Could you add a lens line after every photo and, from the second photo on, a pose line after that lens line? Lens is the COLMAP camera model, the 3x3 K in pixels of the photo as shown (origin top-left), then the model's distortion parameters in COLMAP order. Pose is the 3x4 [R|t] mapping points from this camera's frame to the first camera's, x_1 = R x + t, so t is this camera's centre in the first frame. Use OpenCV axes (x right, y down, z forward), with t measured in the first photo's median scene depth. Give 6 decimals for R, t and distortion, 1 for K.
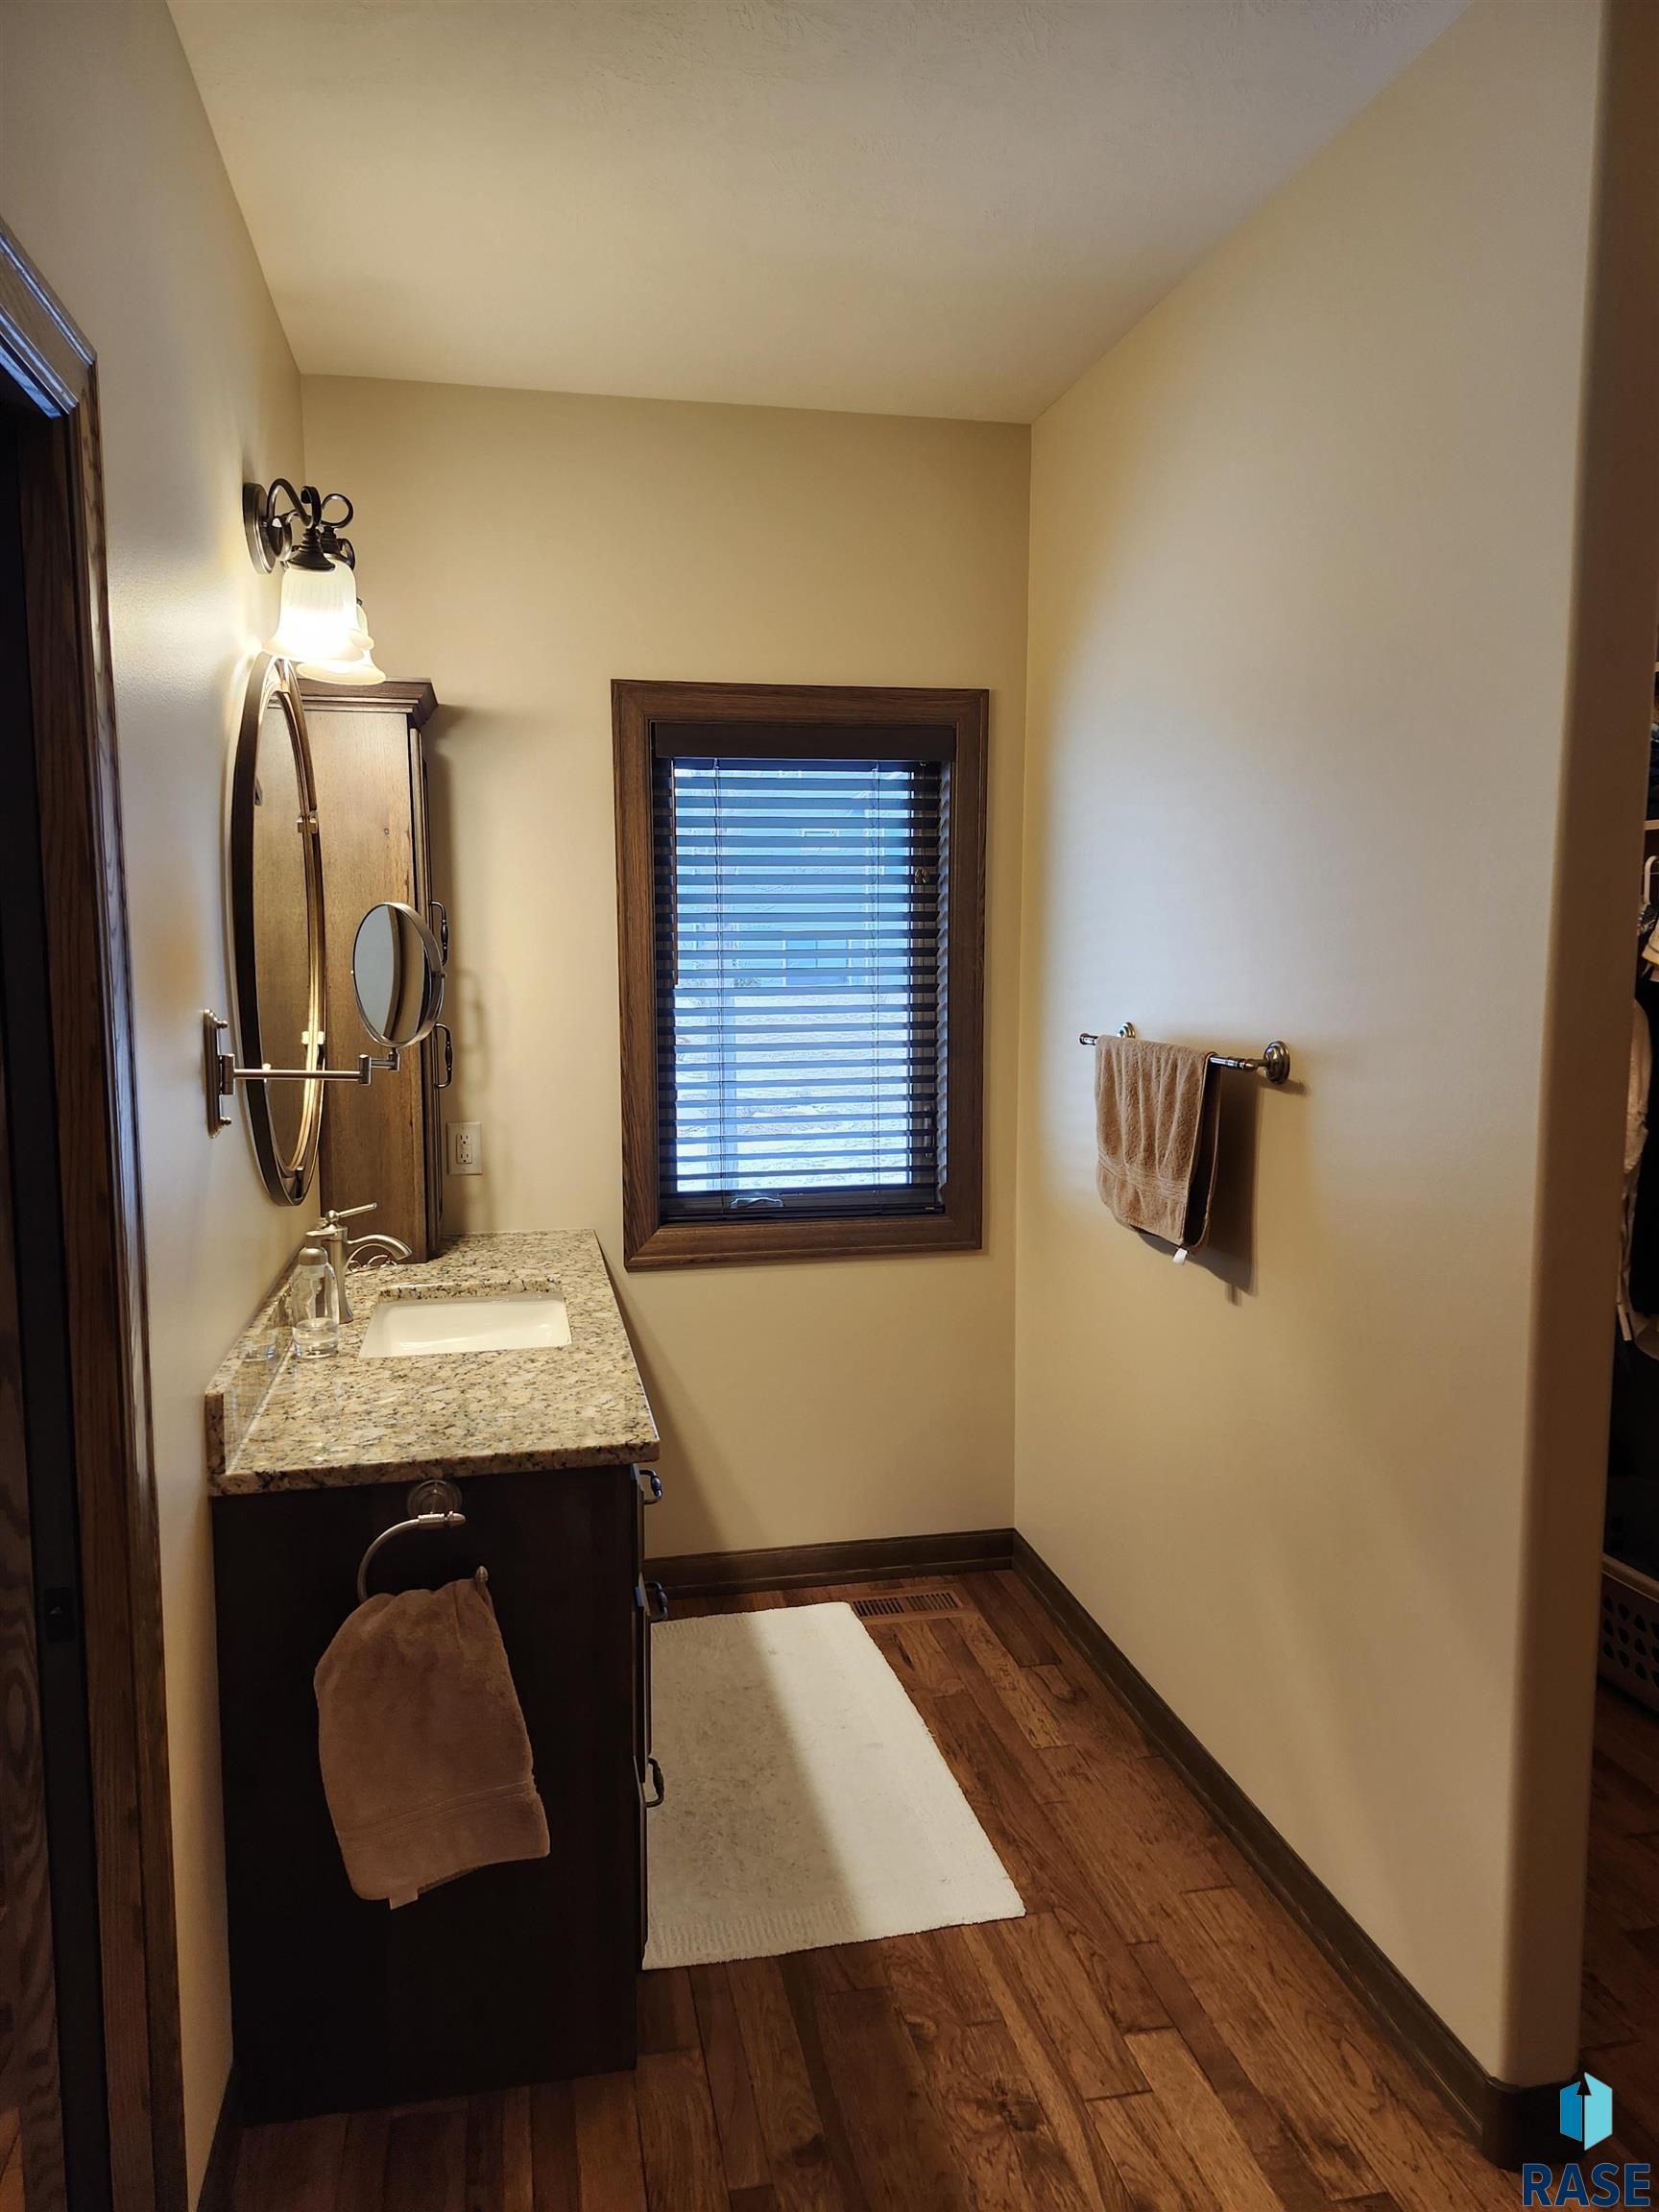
lens RADIAL K [[1555.8, 0, 816.5], [0, 1555.8, 1092.8], [0, 0, 1]] dist [0.101758, -0.103453]
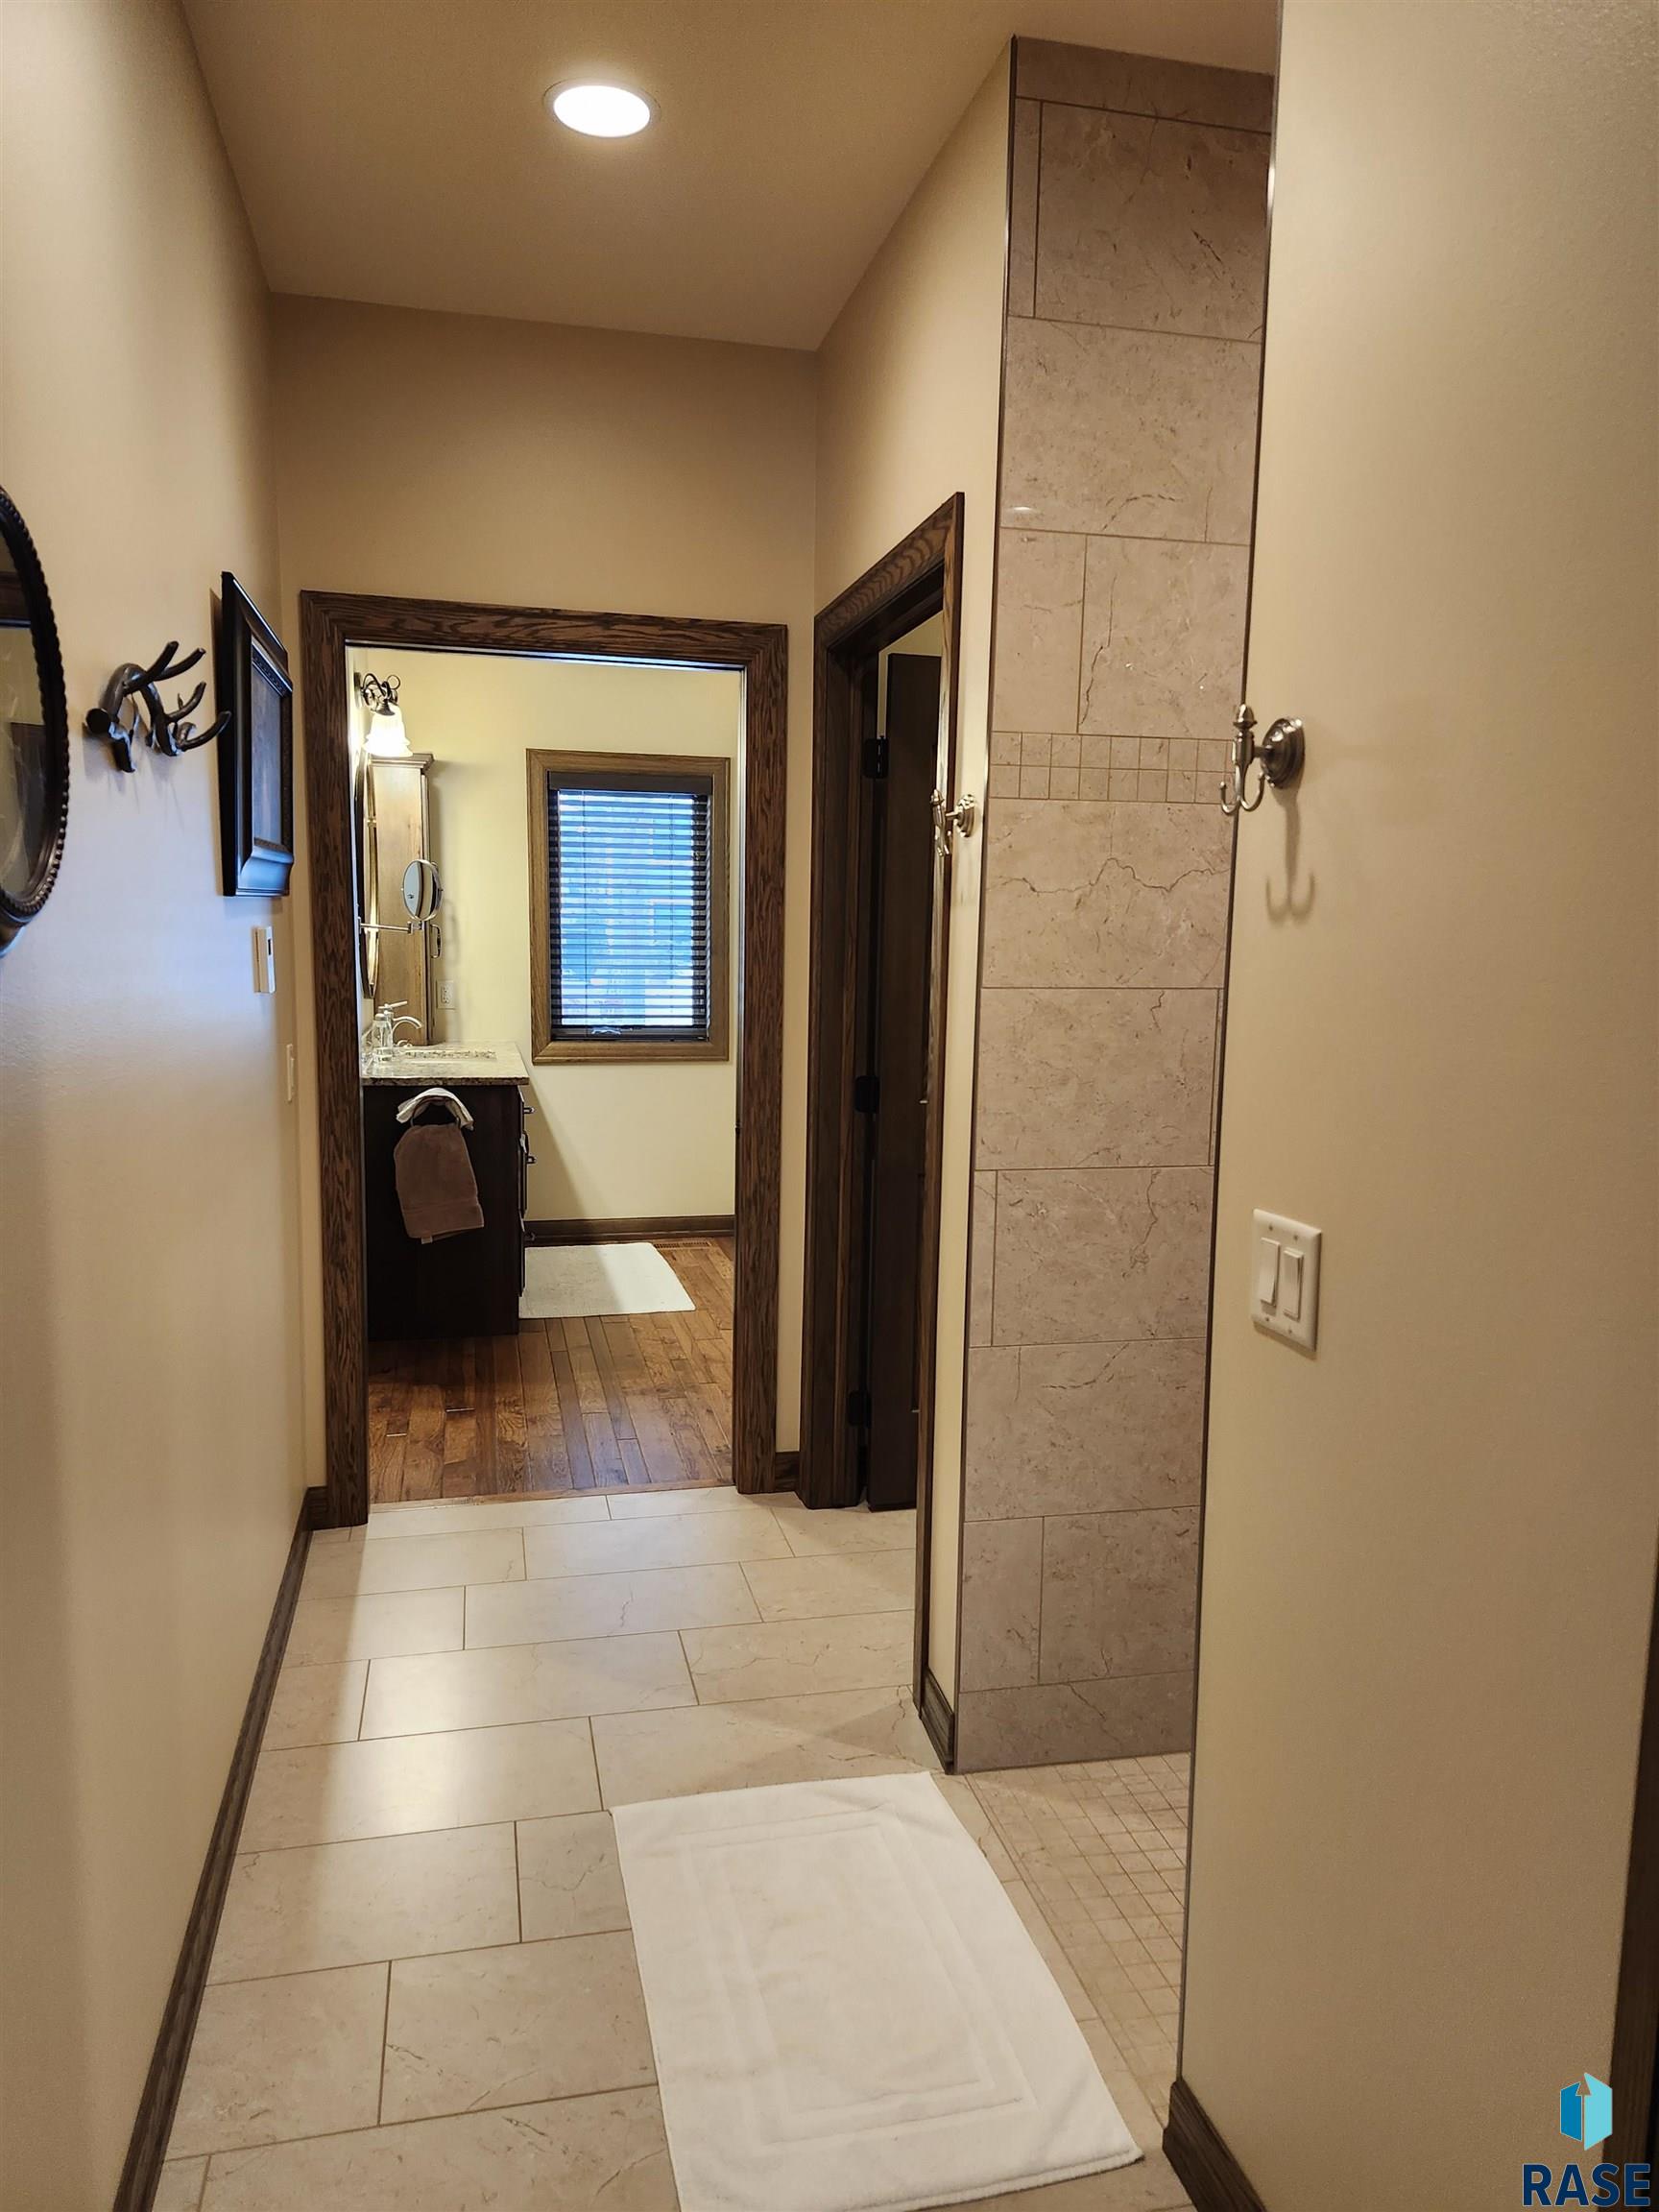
lens RADIAL K [[1555.8, 0, 846.3], [0, 1555.8, 1123.1], [0, 0, 1]] dist [0.101758, -0.103453]
pose [[0.999020, 0.016685, 0.040984, 0.183854], [-0.017842, 0.999448, 0.028036, 0.129394], [-0.040493, -0.028740, 0.998766, -0.916168]]
